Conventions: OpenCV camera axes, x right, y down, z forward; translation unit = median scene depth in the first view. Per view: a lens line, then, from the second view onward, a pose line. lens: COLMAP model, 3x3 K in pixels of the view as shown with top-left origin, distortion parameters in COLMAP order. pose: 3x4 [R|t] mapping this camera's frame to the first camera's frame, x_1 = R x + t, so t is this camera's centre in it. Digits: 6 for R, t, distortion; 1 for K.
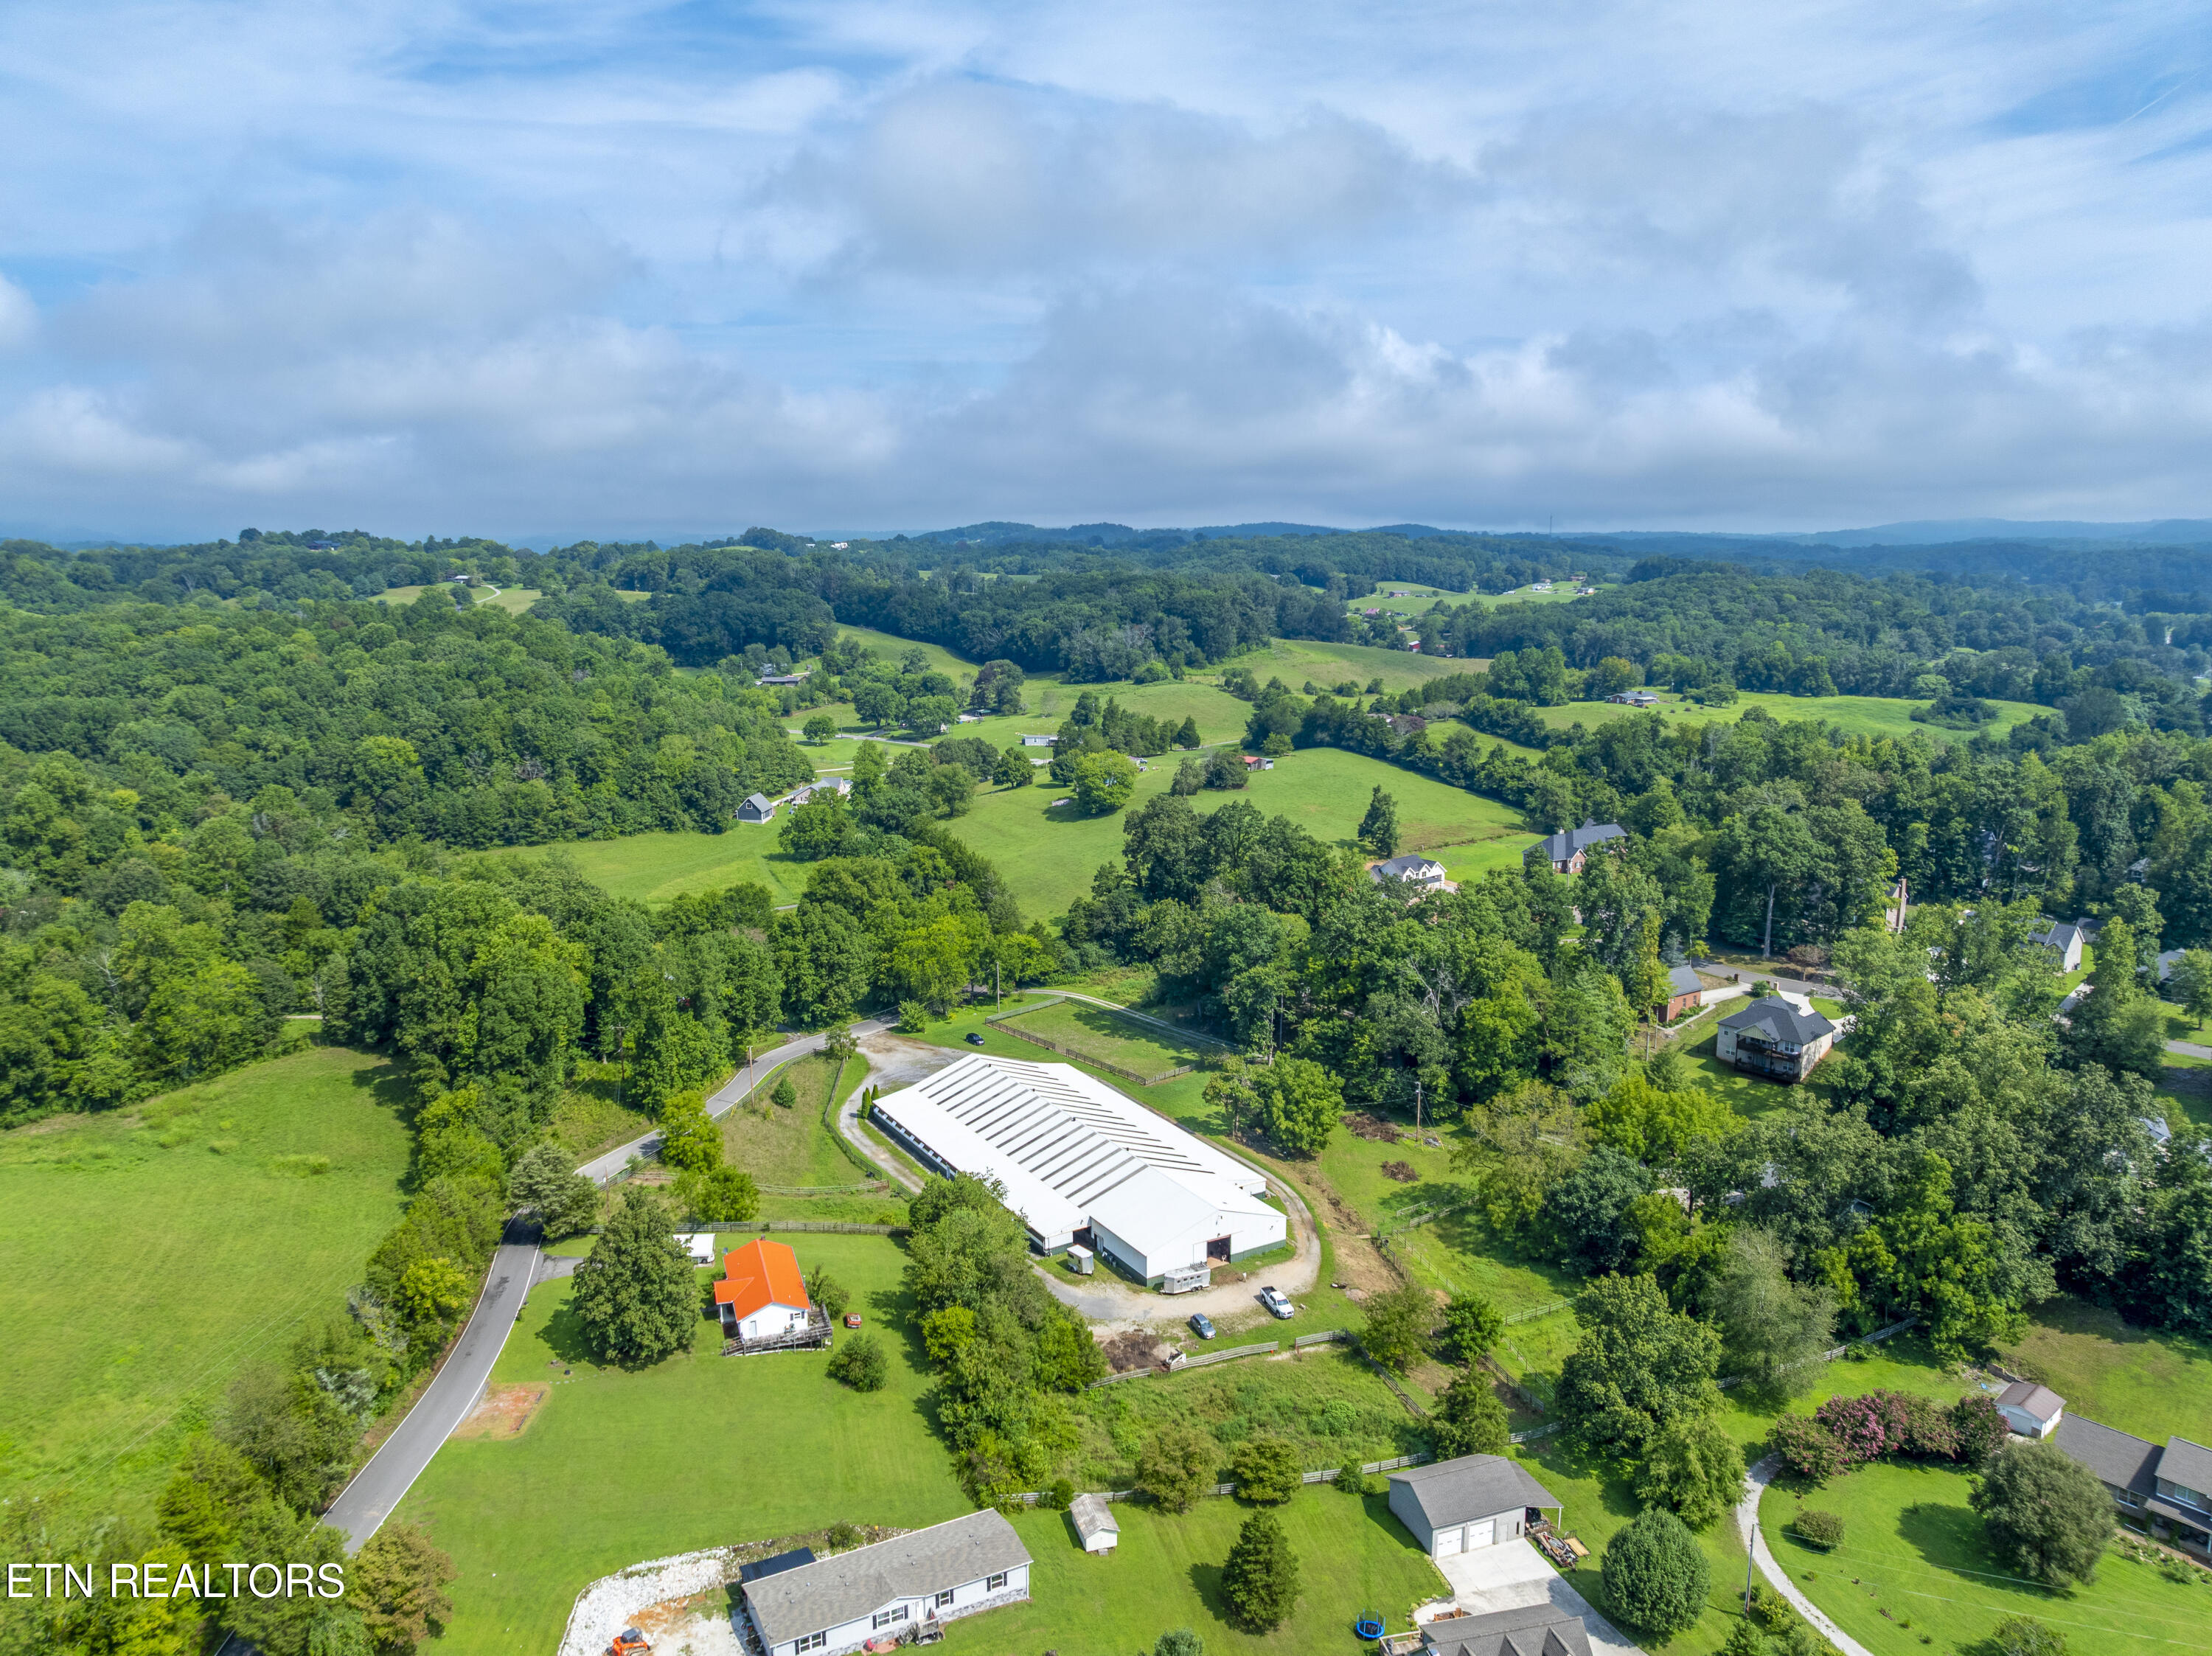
lens RADIAL K [[1566.4, 0, 1106.0], [0, 1566.4, 828.0], [0, 0, 1]] dist [-0.034276, -0.003359]
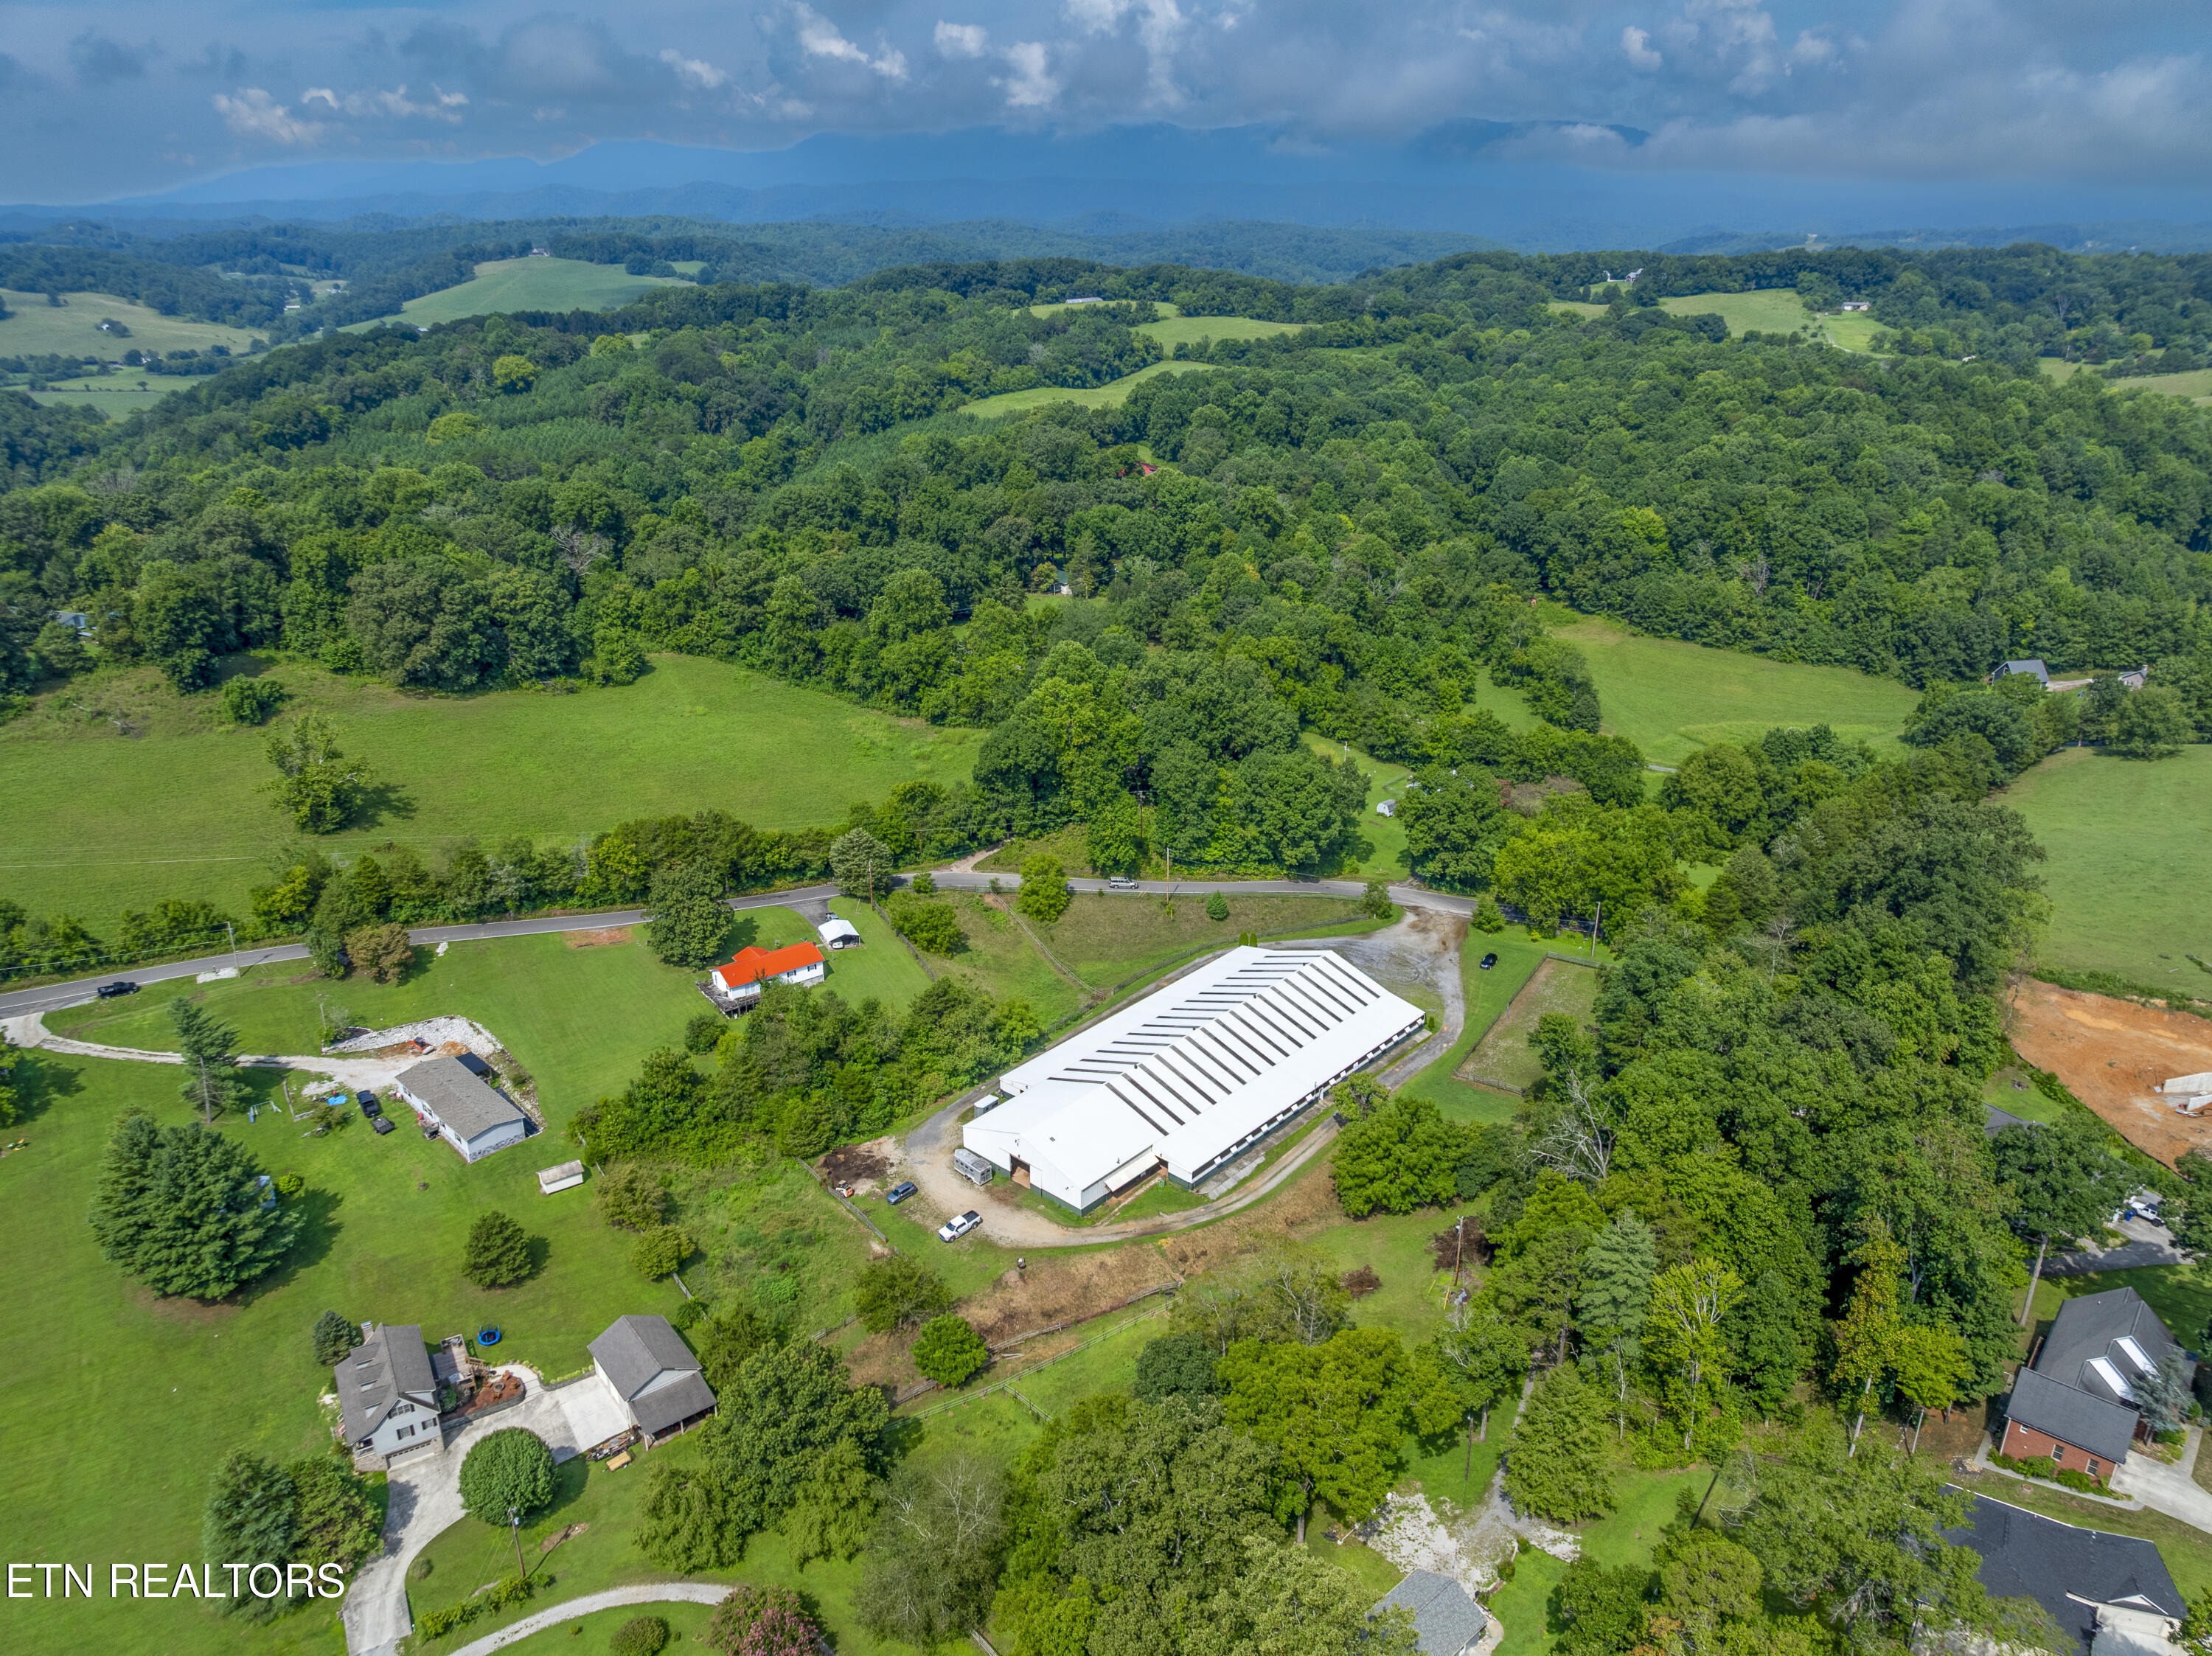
lens RADIAL K [[1566.4, 0, 1106.0], [0, 1566.4, 828.0], [0, 0, 1]] dist [-0.034276, -0.003359]
pose [[0.297680, 0.355345, -0.886068, 0.668057], [-0.171639, 0.932942, 0.316480, -0.199141], [0.939109, 0.057874, 0.338710, 0.504029]]
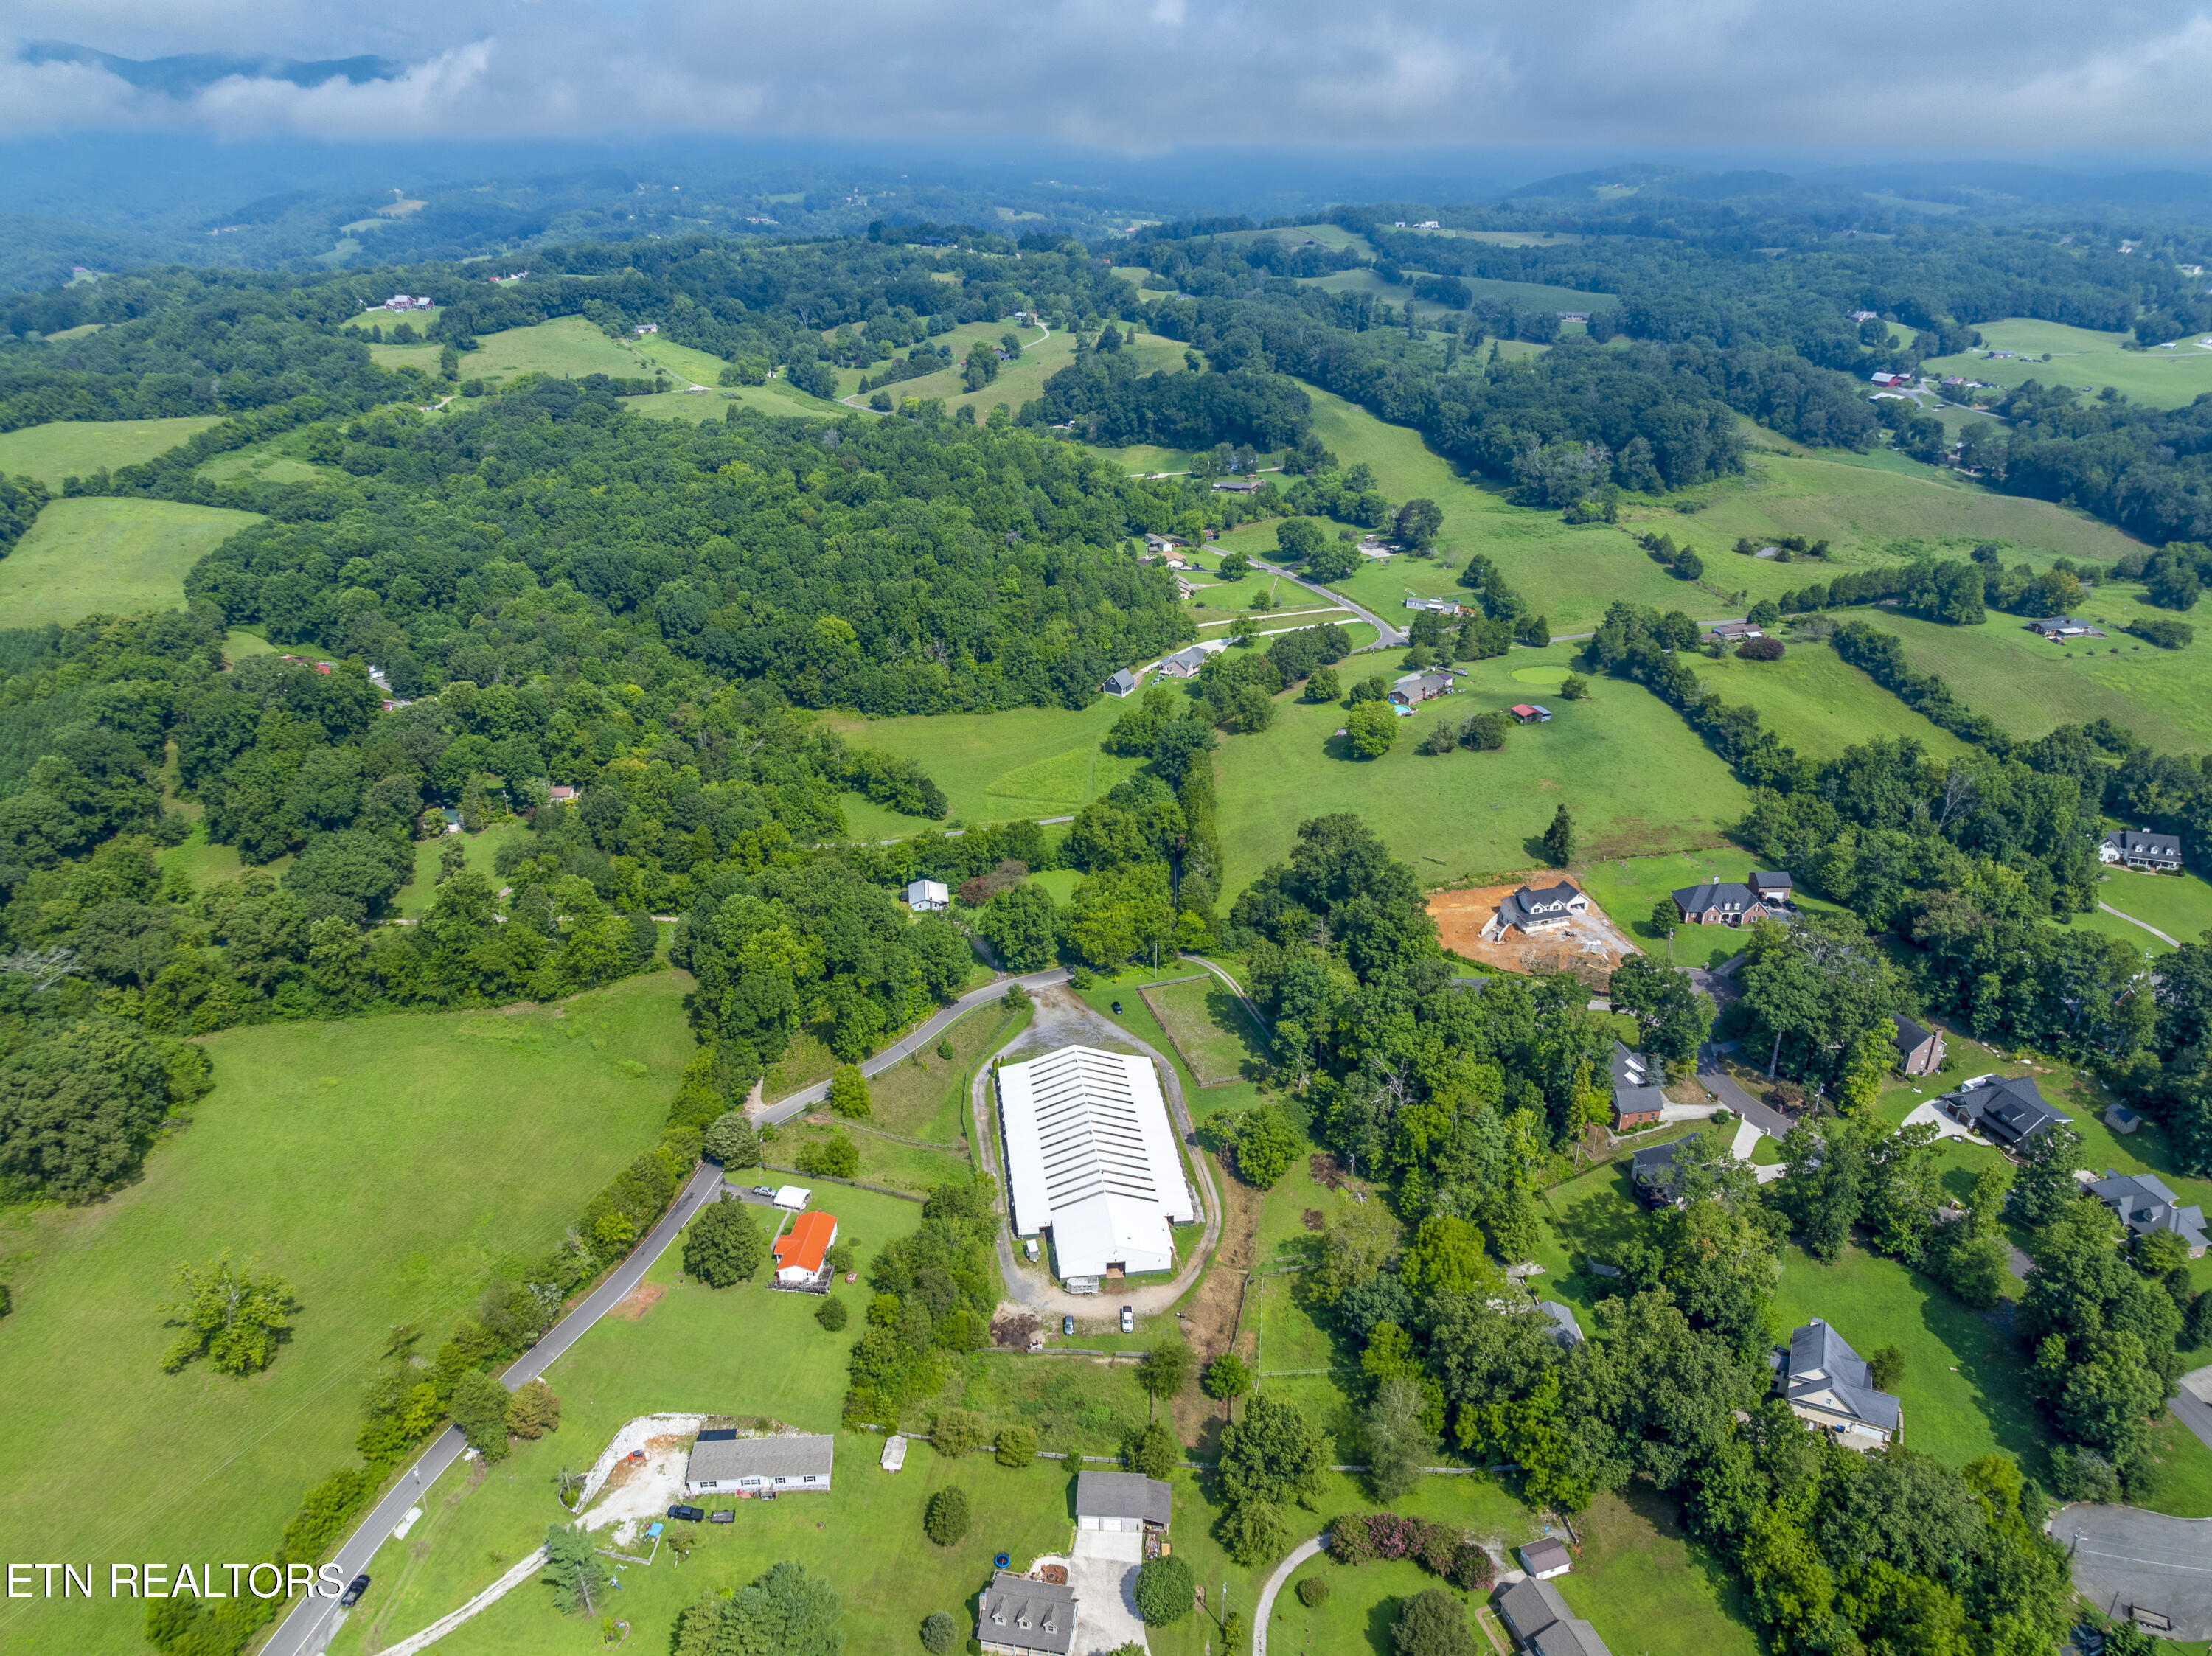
lens RADIAL K [[1568.2, 0, 1106.0], [0, 1568.2, 828.0], [0, 0, 1]] dist [-0.023603, -0.007497]
pose [[0.917407, 0.168667, -0.360440, 0.392114], [-0.074290, 0.962403, 0.261268, -0.390189], [0.390955, -0.212912, 0.895445, -0.196378]]
